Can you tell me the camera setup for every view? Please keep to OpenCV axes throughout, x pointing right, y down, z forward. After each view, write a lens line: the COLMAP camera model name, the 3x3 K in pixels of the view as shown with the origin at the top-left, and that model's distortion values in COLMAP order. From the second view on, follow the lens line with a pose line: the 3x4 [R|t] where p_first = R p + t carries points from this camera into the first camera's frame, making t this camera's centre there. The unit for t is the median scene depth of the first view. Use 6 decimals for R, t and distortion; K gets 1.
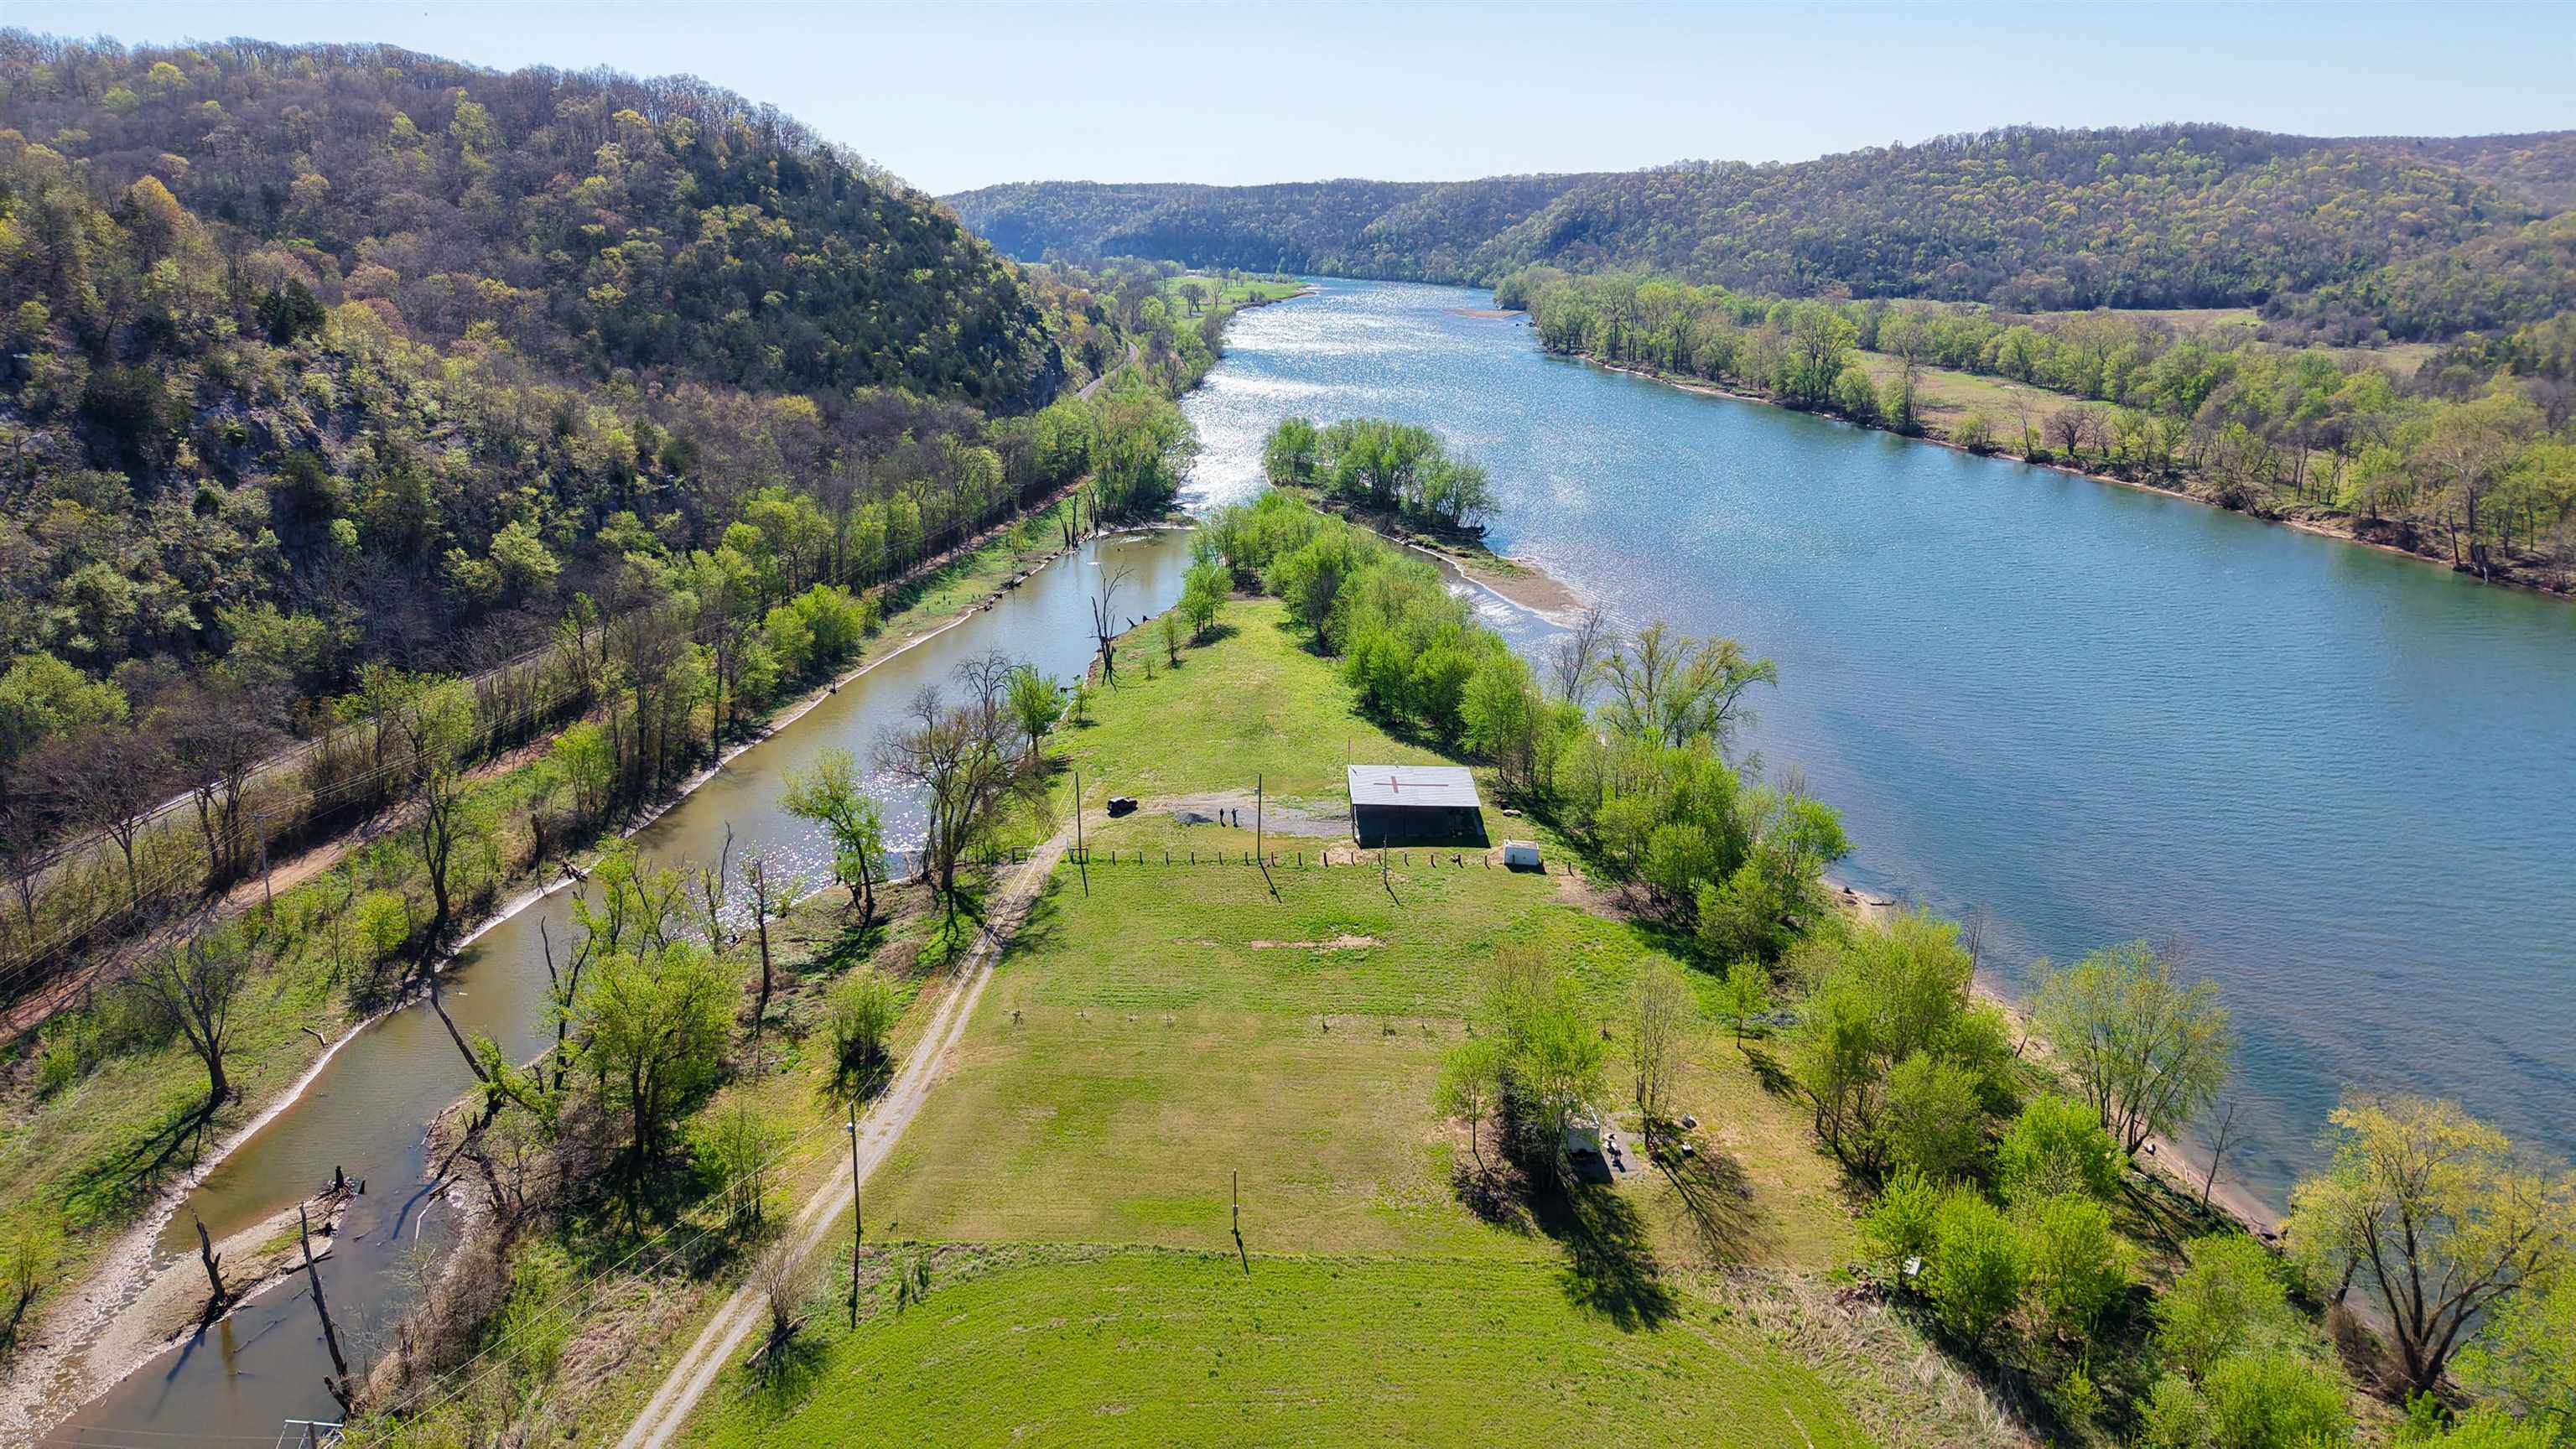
lens RADIAL K [[1732.5, 0, 1274.9], [0, 1732.5, 740.4], [0, 0, 1]] dist [0.038586, -0.042374]
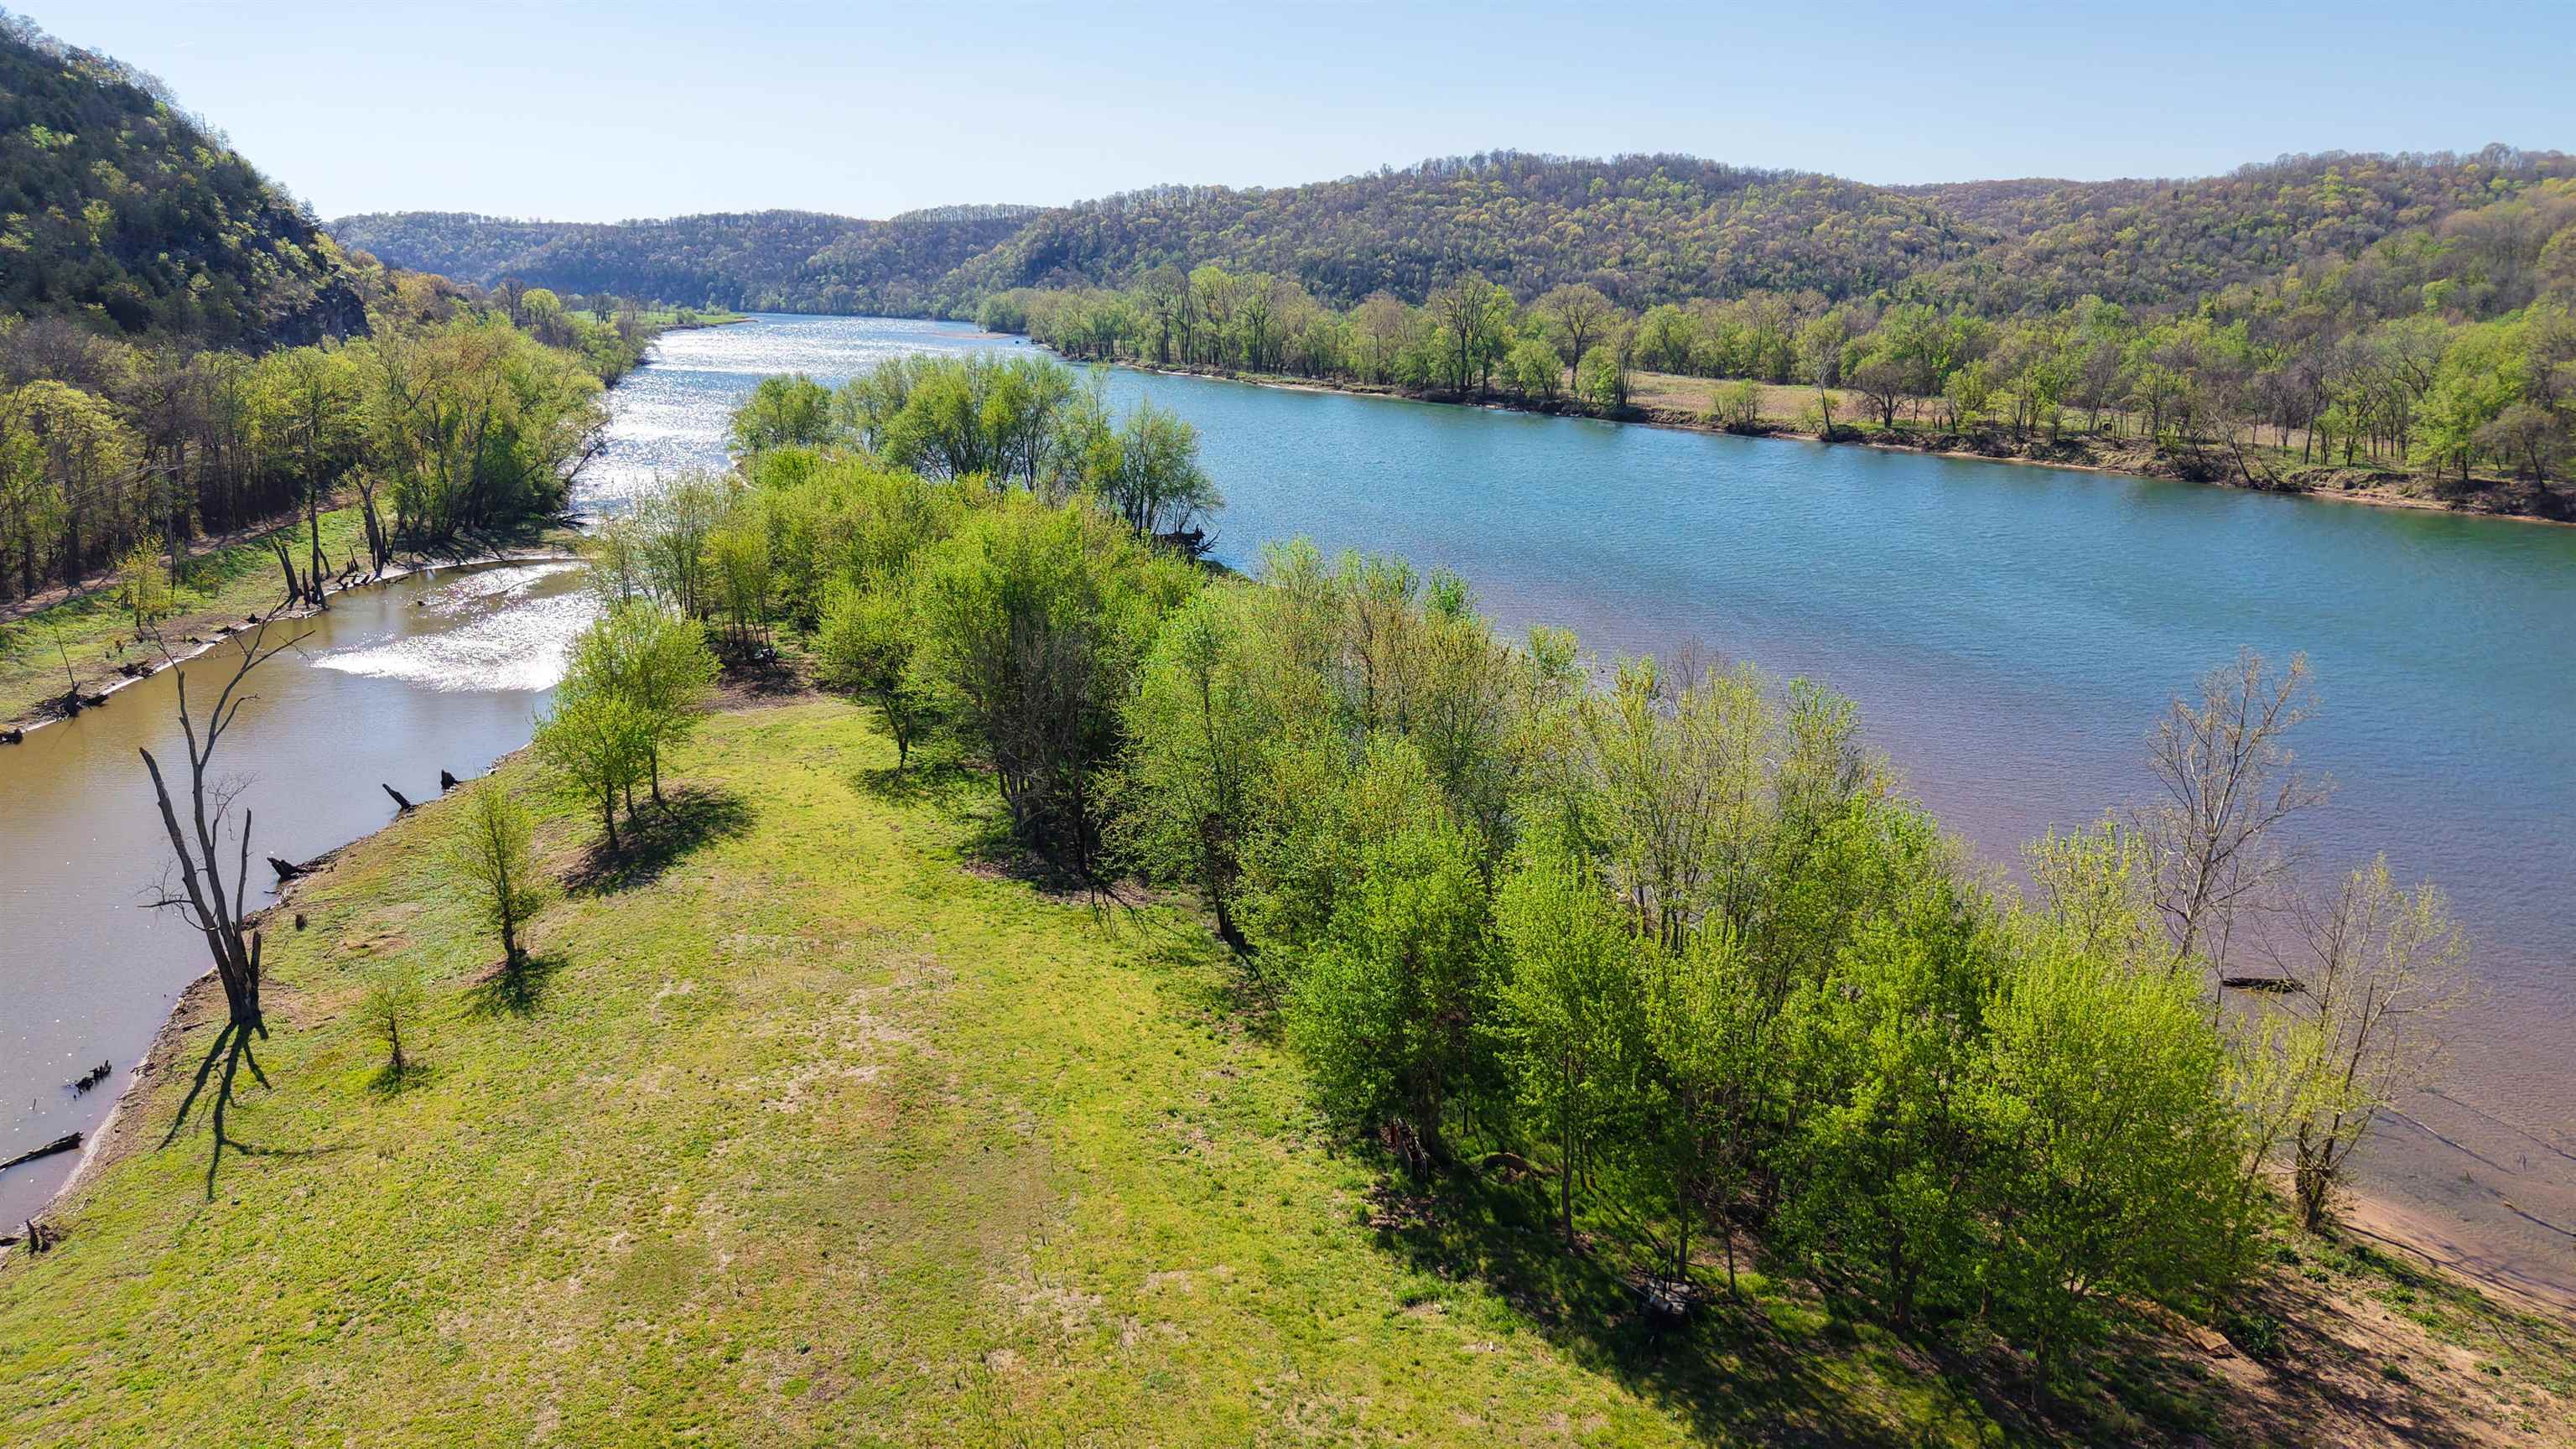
lens RADIAL K [[1732.5, 0, 1274.9], [0, 1732.5, 740.4], [0, 0, 1]] dist [0.038586, -0.042374]
pose [[0.951975, -0.067686, 0.298600, -0.005390], [0.078904, 0.996552, -0.025660, -0.014019], [-0.295834, 0.047988, 0.954033, 0.154298]]
